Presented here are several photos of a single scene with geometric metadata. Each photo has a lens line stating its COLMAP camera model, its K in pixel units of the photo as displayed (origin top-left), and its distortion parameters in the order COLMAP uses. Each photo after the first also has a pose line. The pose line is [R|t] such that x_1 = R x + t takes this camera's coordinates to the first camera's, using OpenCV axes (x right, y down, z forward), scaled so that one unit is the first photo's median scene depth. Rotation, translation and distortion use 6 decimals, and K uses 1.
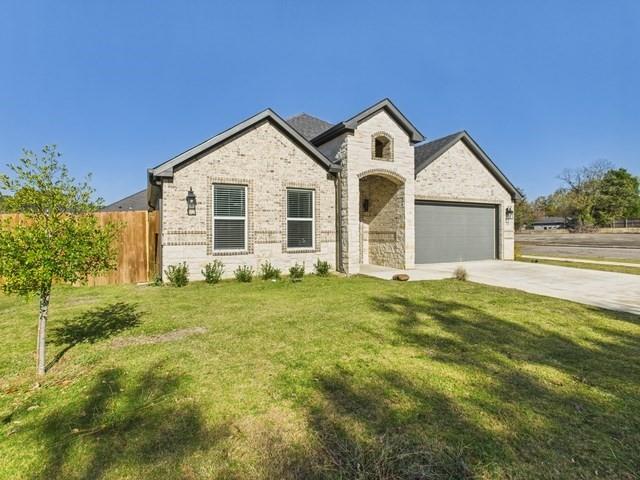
lens RADIAL K [[335.4, 0, 321.0], [0, 335.4, 224.1], [0, 0, 1]] dist [0.002483, -0.000725]
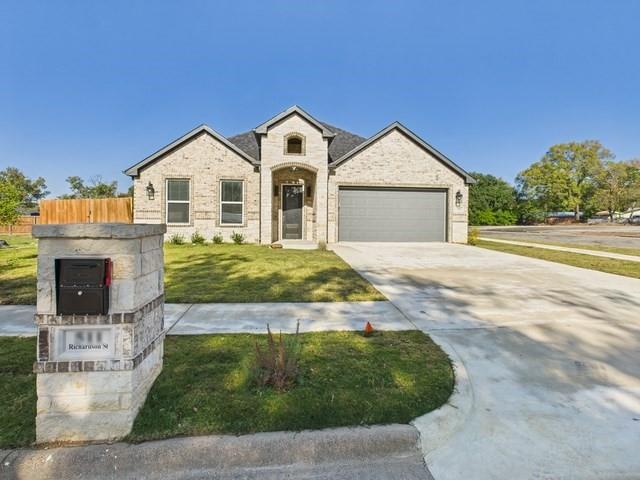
lens RADIAL K [[335.4, 0, 321.0], [0, 335.4, 224.1], [0, 0, 1]] dist [0.002483, -0.000725]
pose [[0.936004, 0.017141, -0.351571, 0.745667], [-0.004649, 0.999328, 0.036345, 0.020980], [0.351958, -0.032384, 0.935456, -0.143743]]
